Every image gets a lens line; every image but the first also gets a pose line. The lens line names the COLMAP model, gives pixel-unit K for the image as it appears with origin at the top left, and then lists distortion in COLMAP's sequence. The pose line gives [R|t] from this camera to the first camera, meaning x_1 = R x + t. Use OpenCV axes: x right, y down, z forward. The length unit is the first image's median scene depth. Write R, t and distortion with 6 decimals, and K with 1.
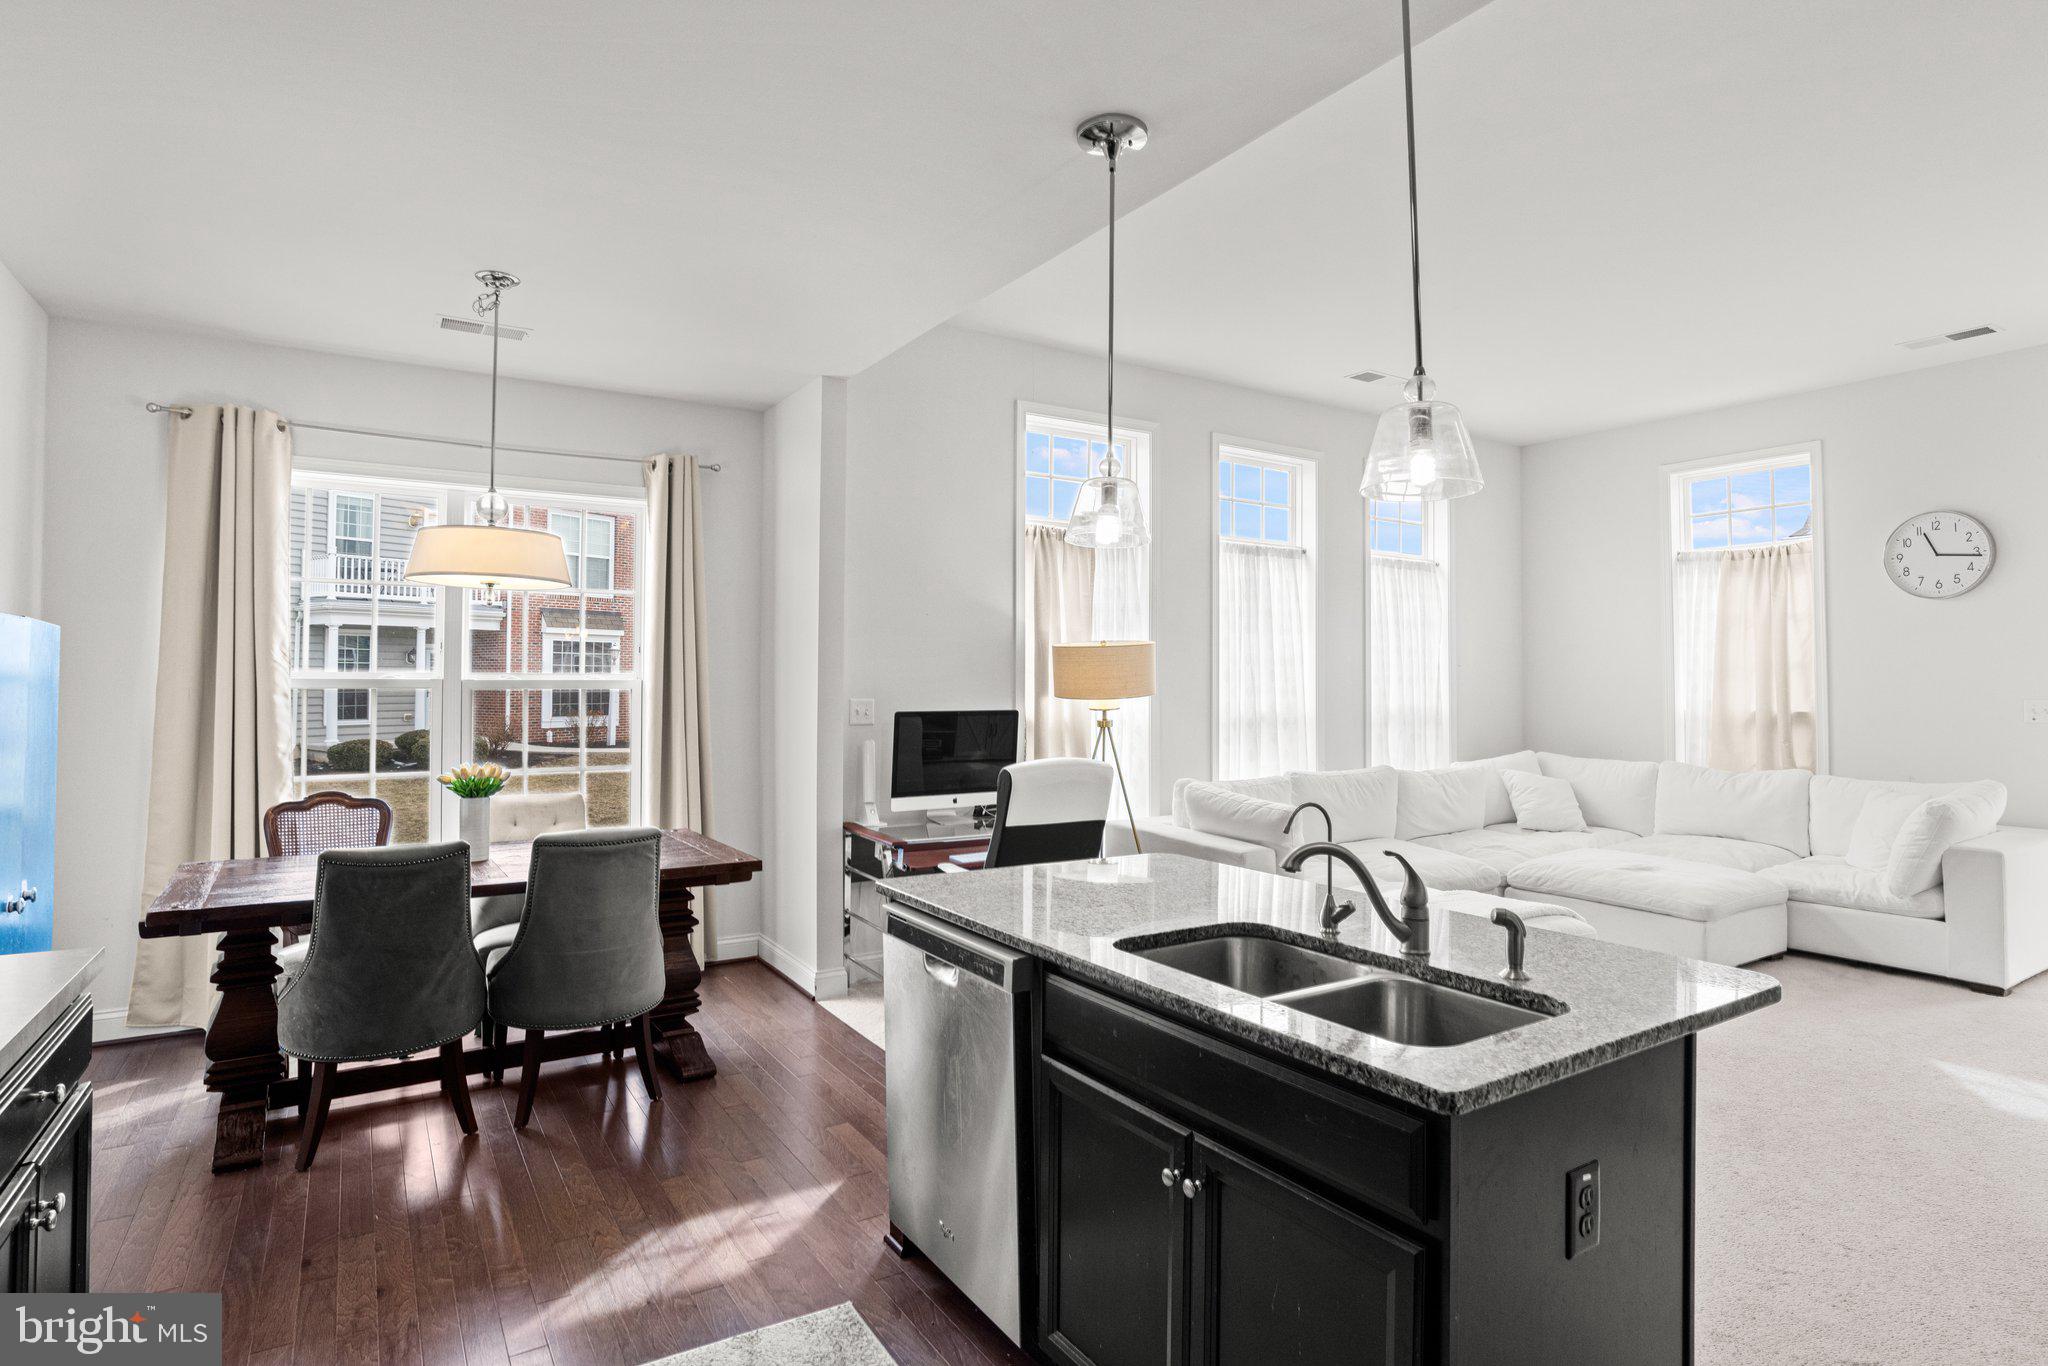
lens RADIAL K [[1061.1, 0, 1029.5], [0, 1061.1, 656.4], [0, 0, 1]] dist [-0.048354, 0.022532]
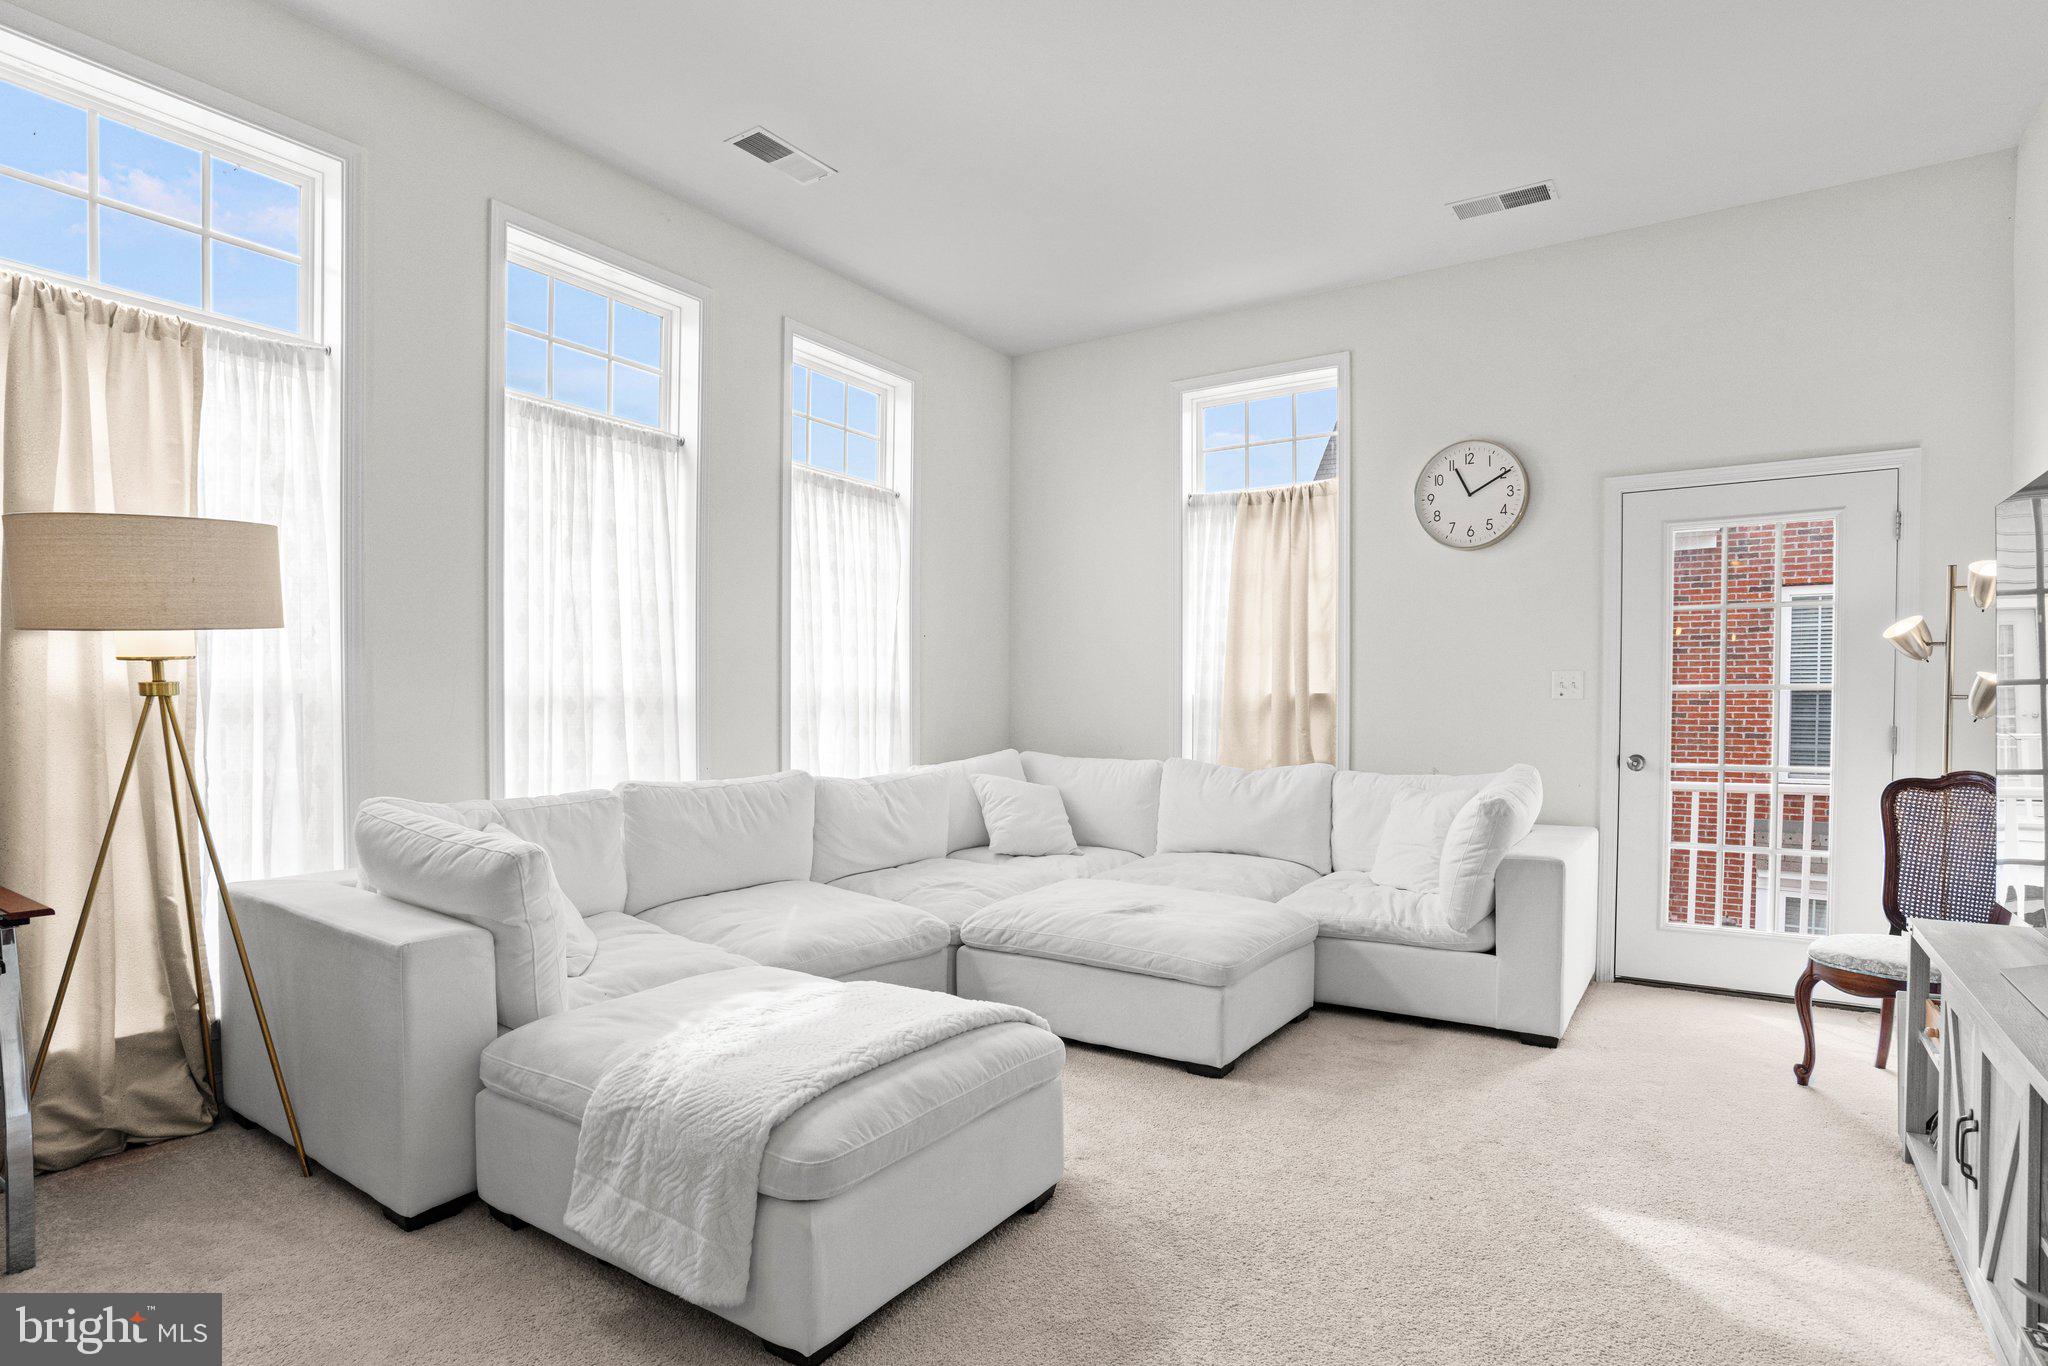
lens RADIAL K [[1061.1, 0, 1024.7], [0, 1061.1, 735.2], [0, 0, 1]] dist [-0.048354, 0.022532]
pose [[0.916473, -0.010008, 0.399971, 0.208906], [-0.010634, 0.998725, 0.049355, 0.048647], [-0.399955, -0.049486, 0.915198, 0.348377]]
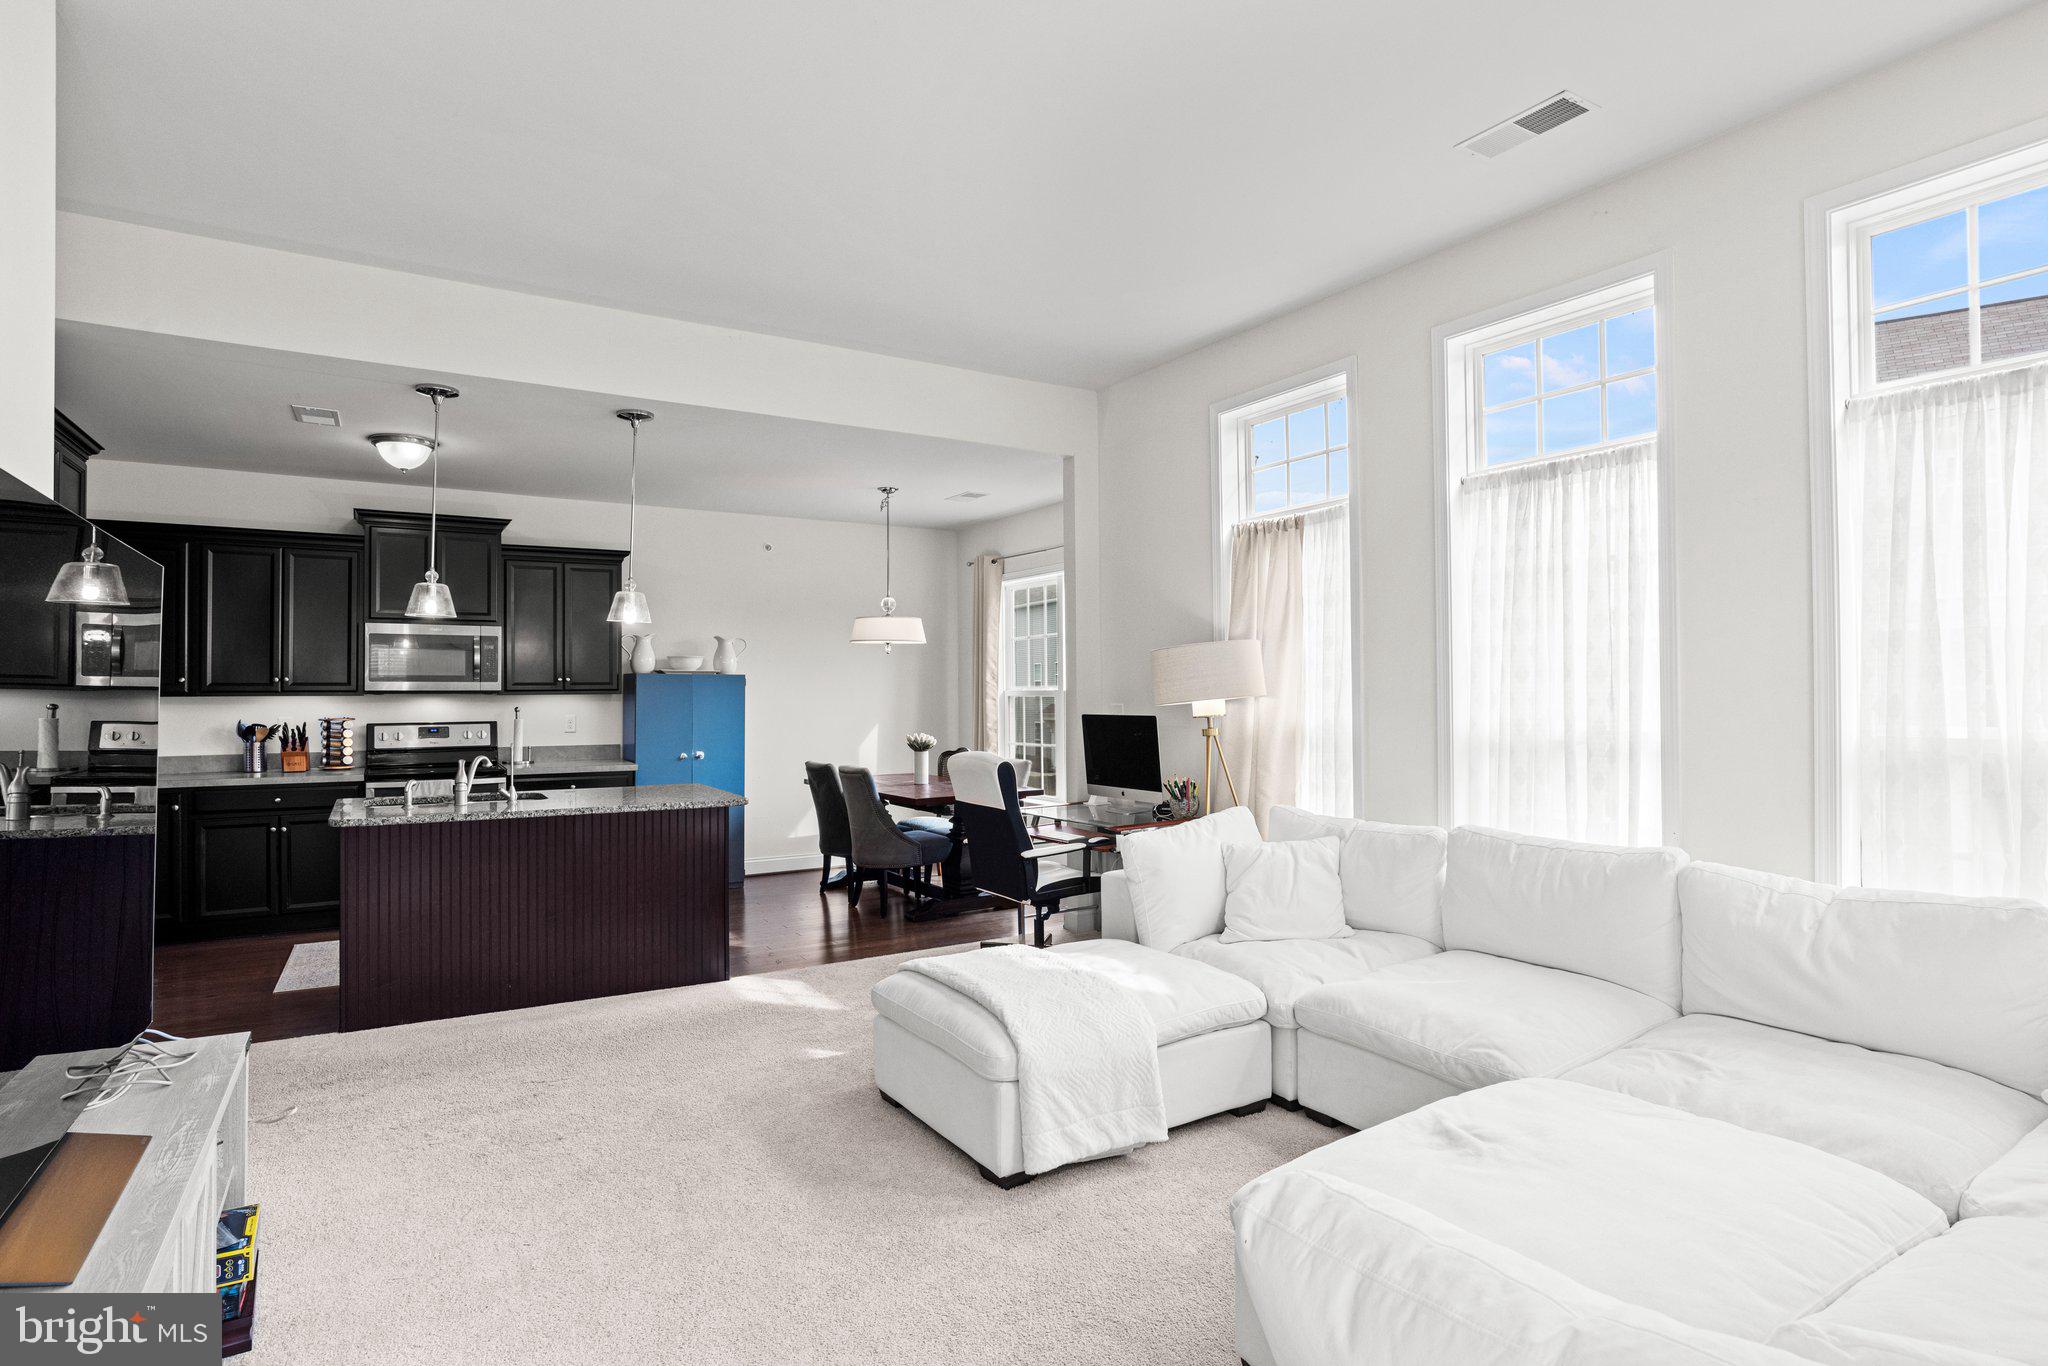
lens RADIAL K [[1061.1, 0, 1033.5], [0, 1061.1, 681.2], [0, 0, 1]] dist [-0.048354, 0.022532]
pose [[-0.004350, -0.016076, -0.999861, 0.857086], [0.028070, 0.999475, -0.016192, 0.024799], [0.999596, -0.028137, -0.003897, 0.726272]]
